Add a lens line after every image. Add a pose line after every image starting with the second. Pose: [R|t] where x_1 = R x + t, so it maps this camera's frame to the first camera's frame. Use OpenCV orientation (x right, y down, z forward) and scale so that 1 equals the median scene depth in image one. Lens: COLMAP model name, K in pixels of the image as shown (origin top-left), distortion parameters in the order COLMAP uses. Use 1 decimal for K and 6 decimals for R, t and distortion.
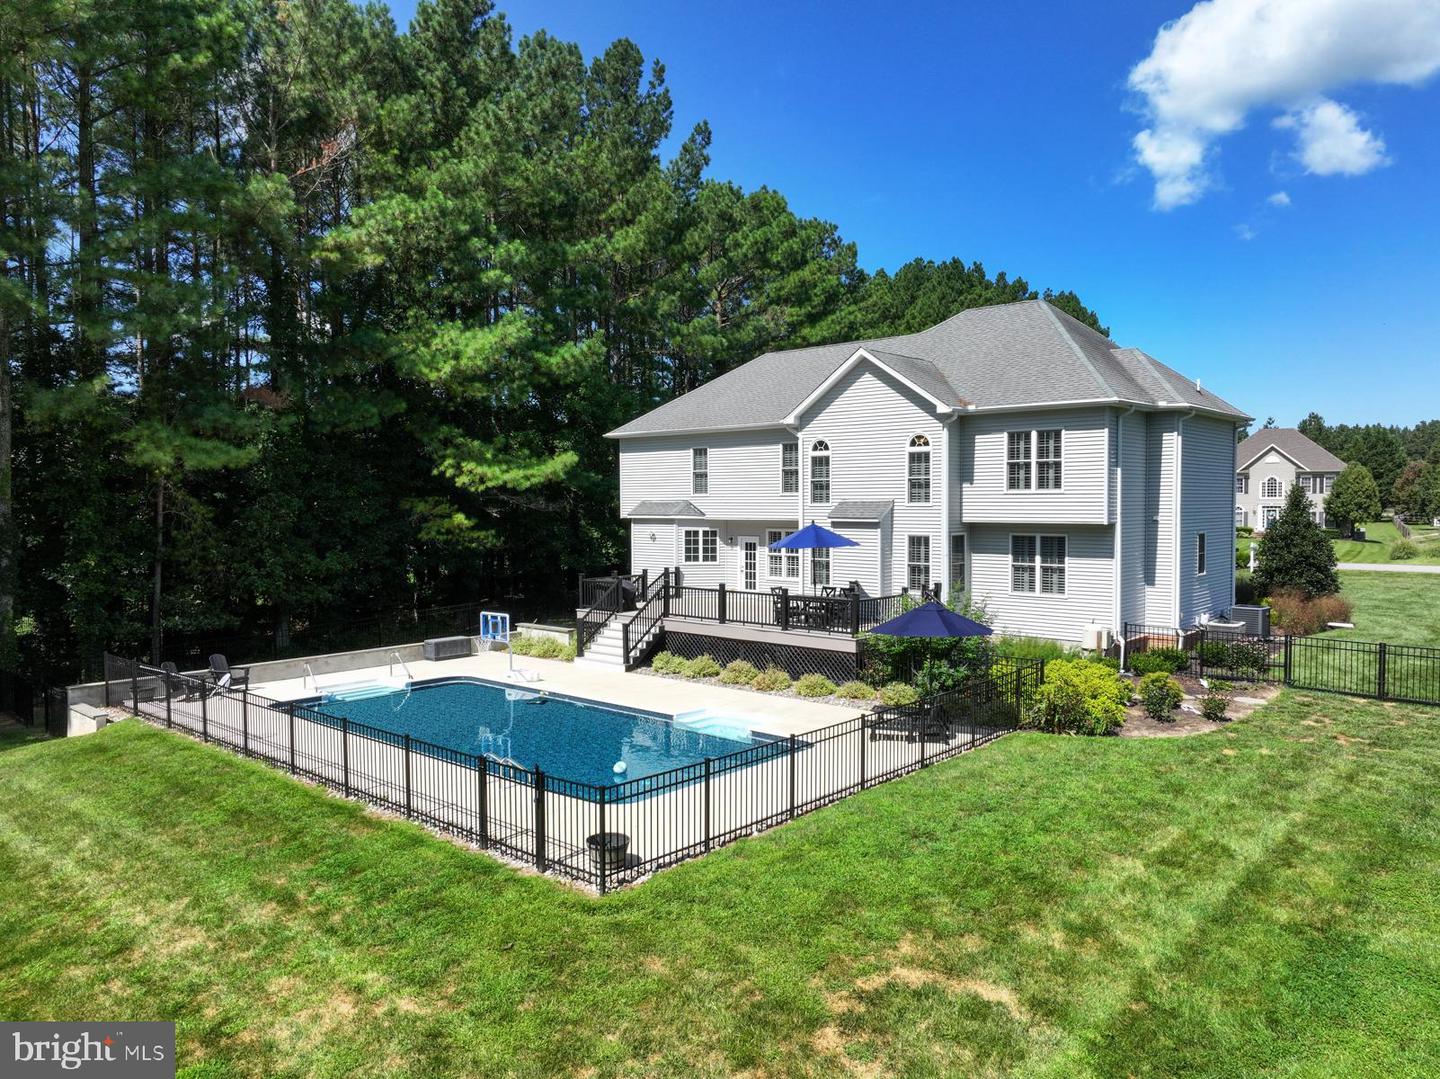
lens RADIAL K [[1011.9, 0, 726.7], [0, 1011.9, 538.6], [0, 0, 1]] dist [0.002516, 0.006605]
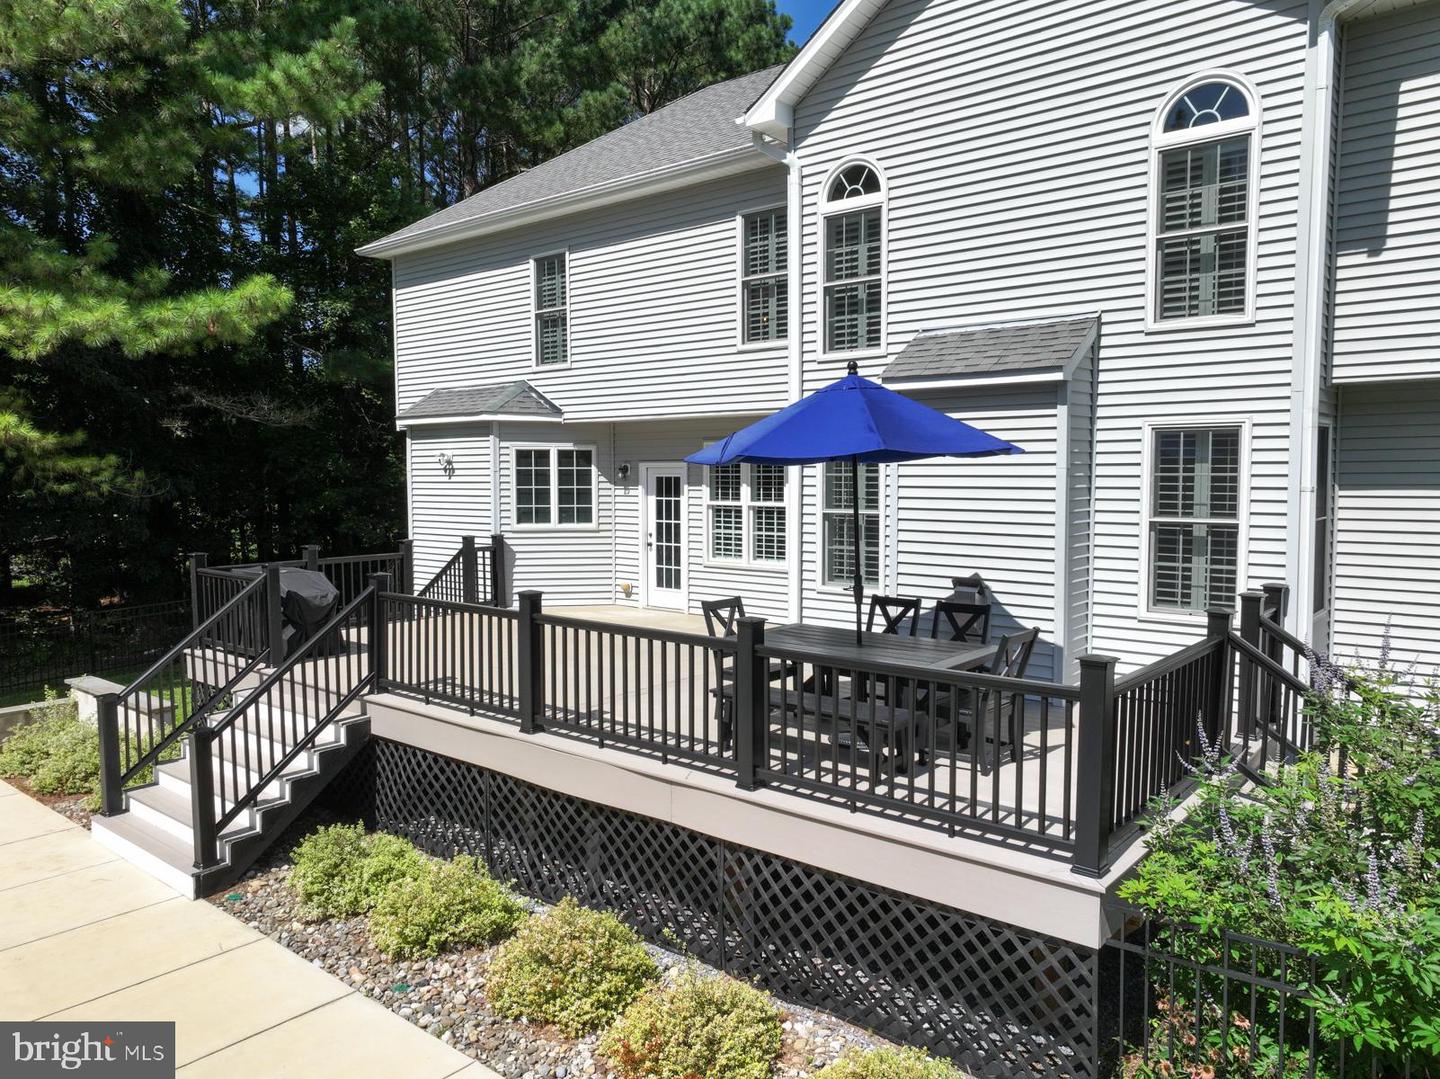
lens RADIAL K [[1011.9, 0, 726.9], [0, 1011.9, 537.2], [0, 0, 1]] dist [0.002516, 0.006605]
pose [[0.999328, -0.001164, 0.036630, 0.037256], [0.000157, 0.999622, 0.027483, 0.019911], [-0.036648, -0.027459, 0.998951, 0.659717]]
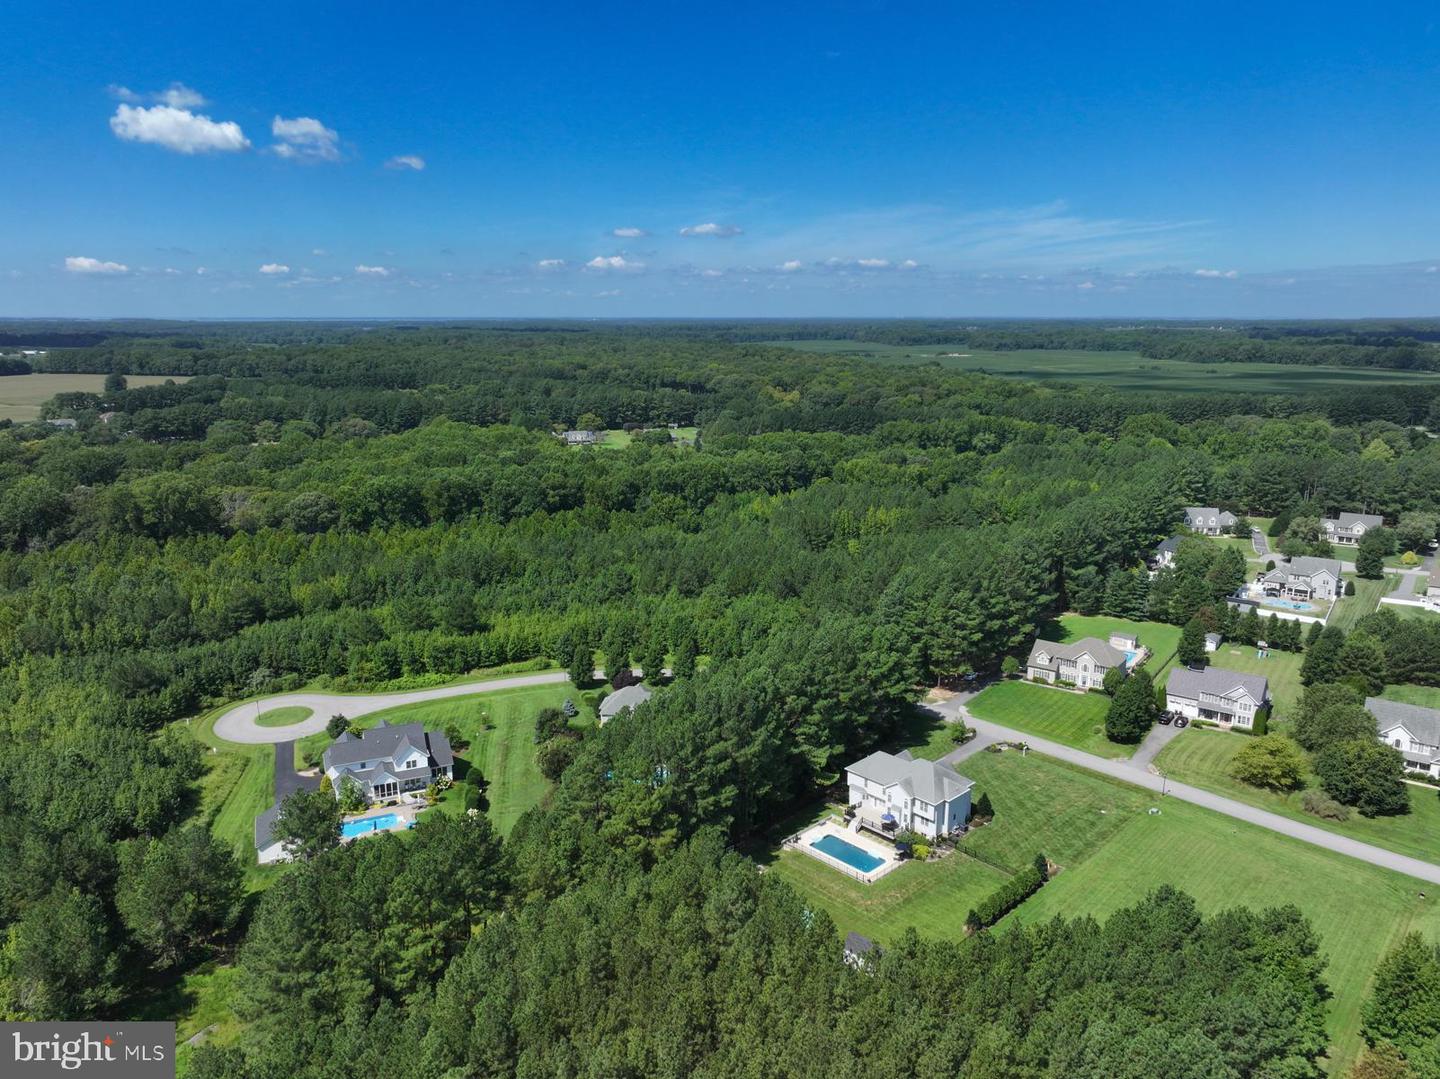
lens RADIAL K [[1011.9, 0, 730.7], [0, 1011.9, 536.6], [0, 0, 1]] dist [0.002516, 0.006605]
pose [[0.997198, 0.019884, -0.072118, -0.416861], [-0.006893, 0.984350, 0.176087, -2.507696], [0.074490, -0.175096, 0.981729, -4.391120]]
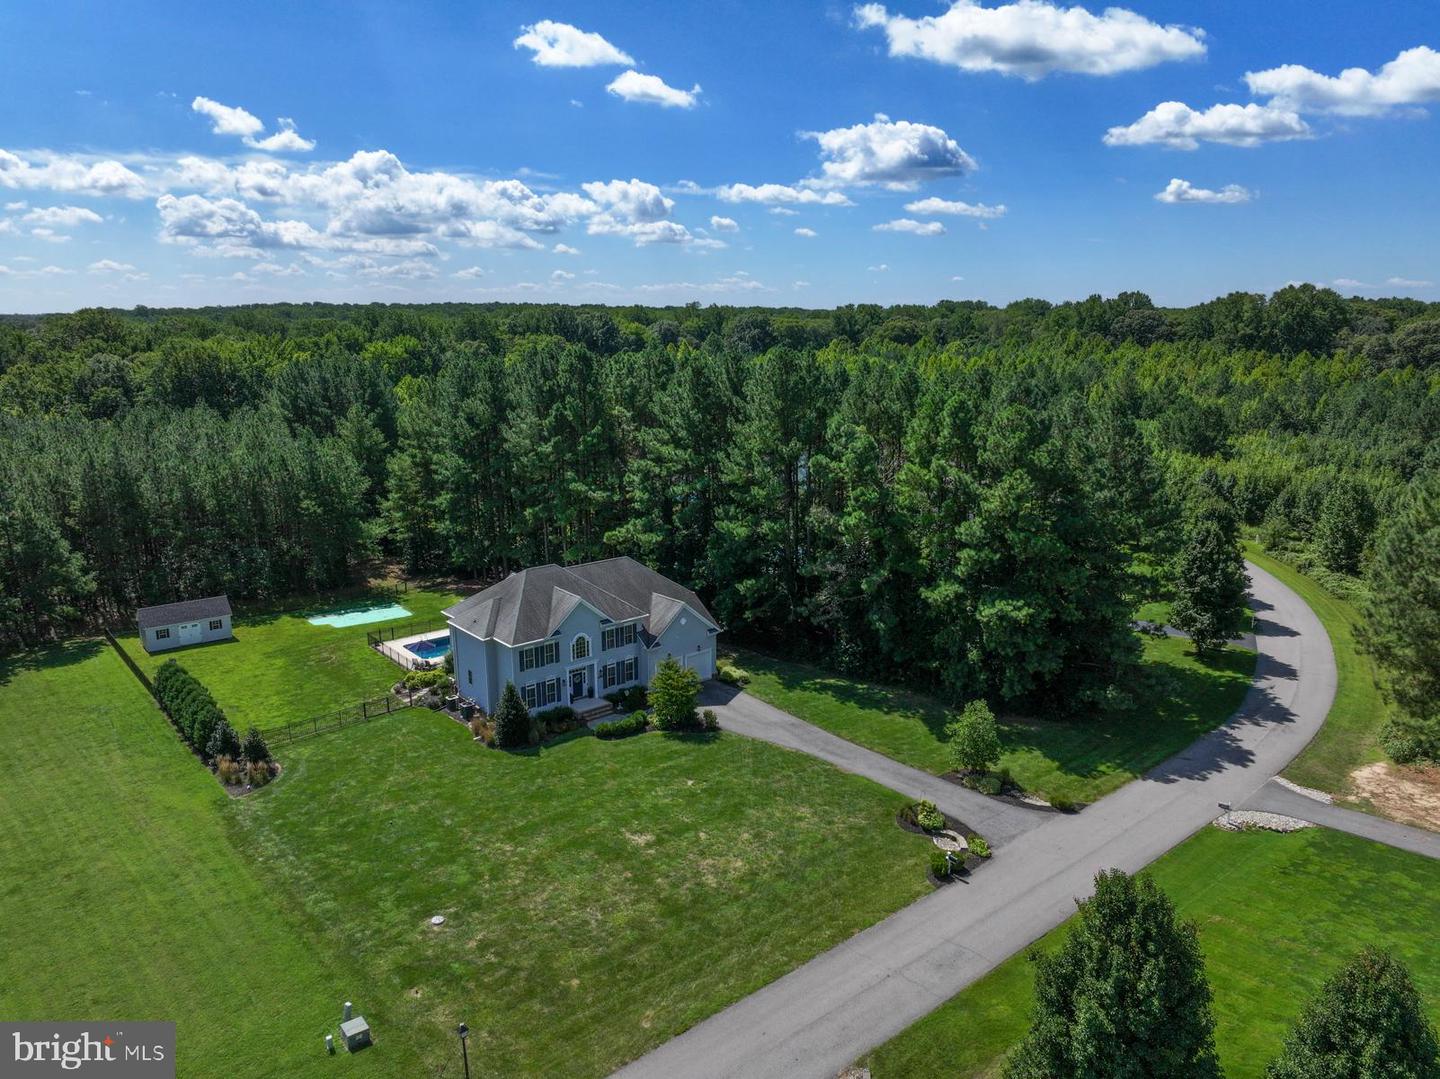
lens RADIAL K [[1011.9, 0, 721.6], [0, 1011.9, 521.9], [0, 0, 1]] dist [0.002516, 0.006605]
pose [[-0.153786, 0.207522, -0.966067, 2.816429], [-0.032942, 0.976077, 0.214916, -0.962856], [0.987555, 0.064875, -0.143271, 1.963031]]
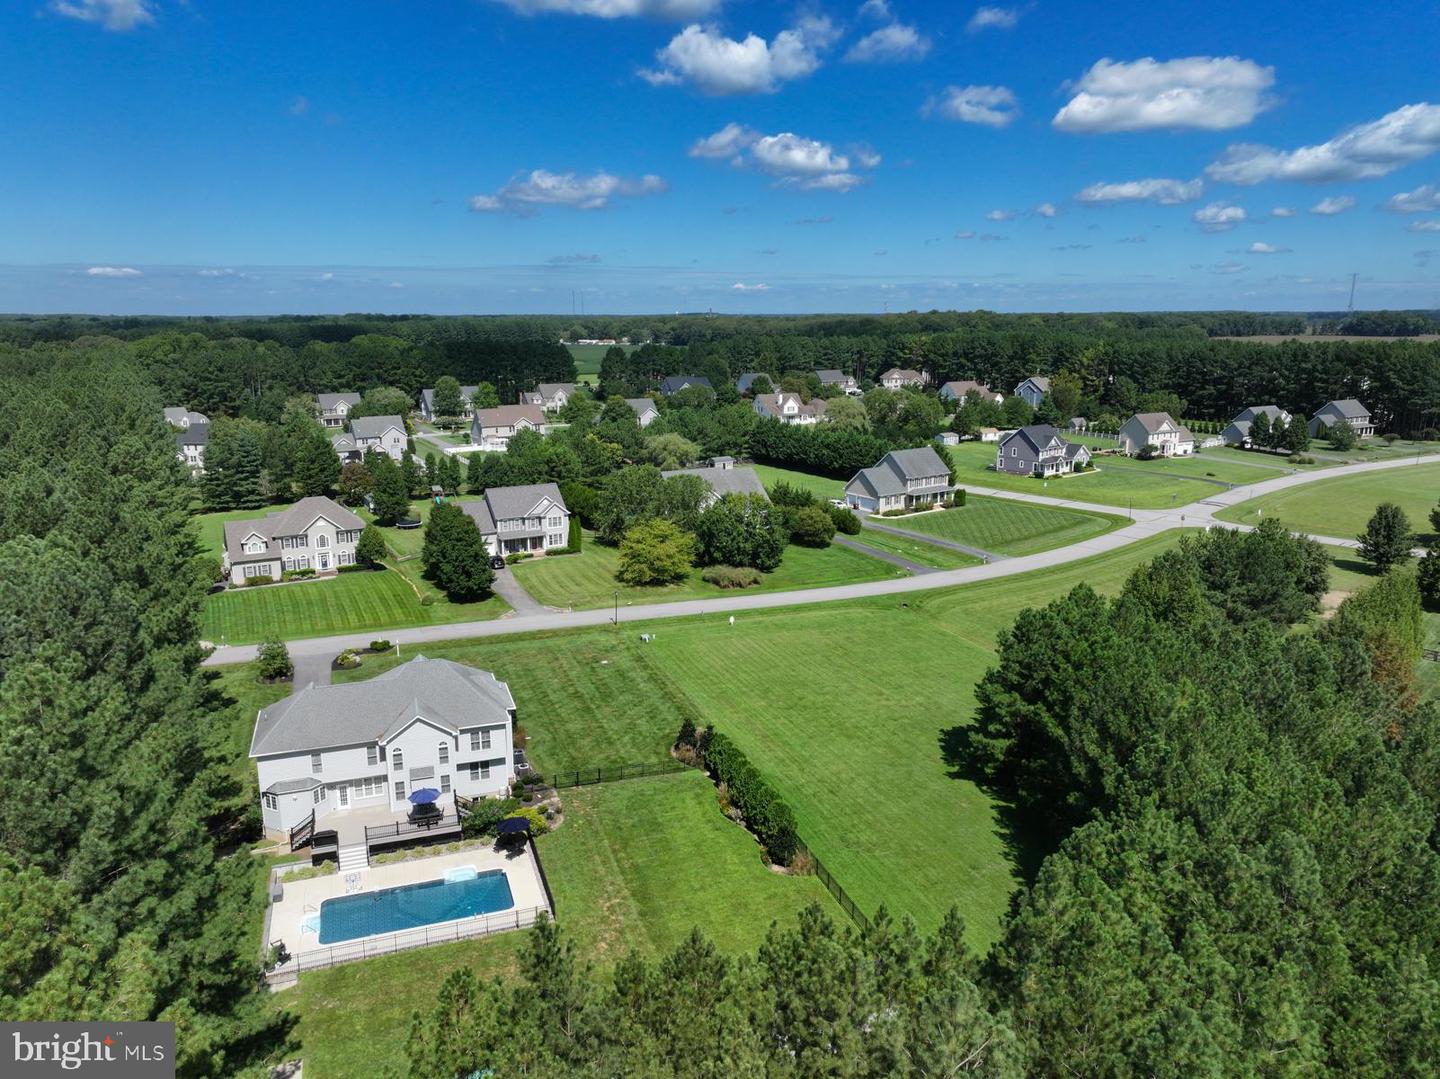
lens RADIAL K [[1011.9, 0, 718.7], [0, 1011.9, 553.9], [0, 0, 1]] dist [0.002516, 0.006605]
pose [[0.486232, -0.197698, 0.851172, -1.596987], [0.034728, 0.977673, 0.207241, -1.082022], [-0.873139, -0.071208, 0.482242, -0.906769]]
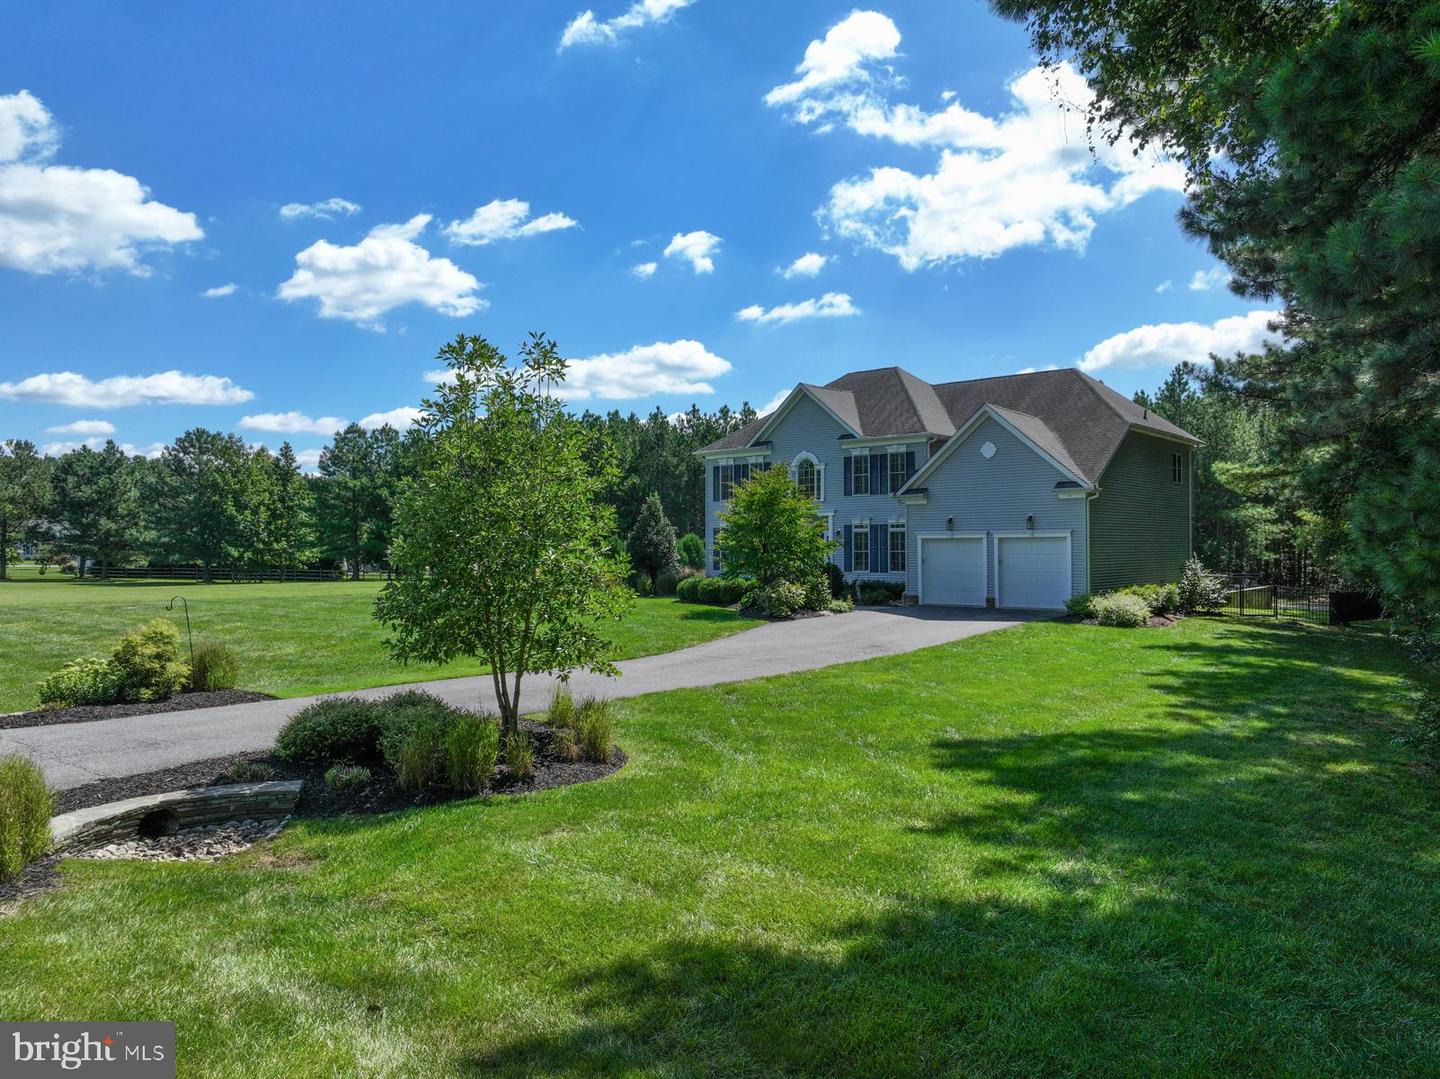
lens RADIAL K [[1011.9, 0, 714.7], [0, 1011.9, 550.9], [0, 0, 1]] dist [0.002516, 0.006605]
pose [[-0.999844, 0.016753, -0.005663, 0.558921], [0.016438, 0.998531, 0.051632, -0.050484], [0.006520, 0.051531, -0.998650, 2.687974]]
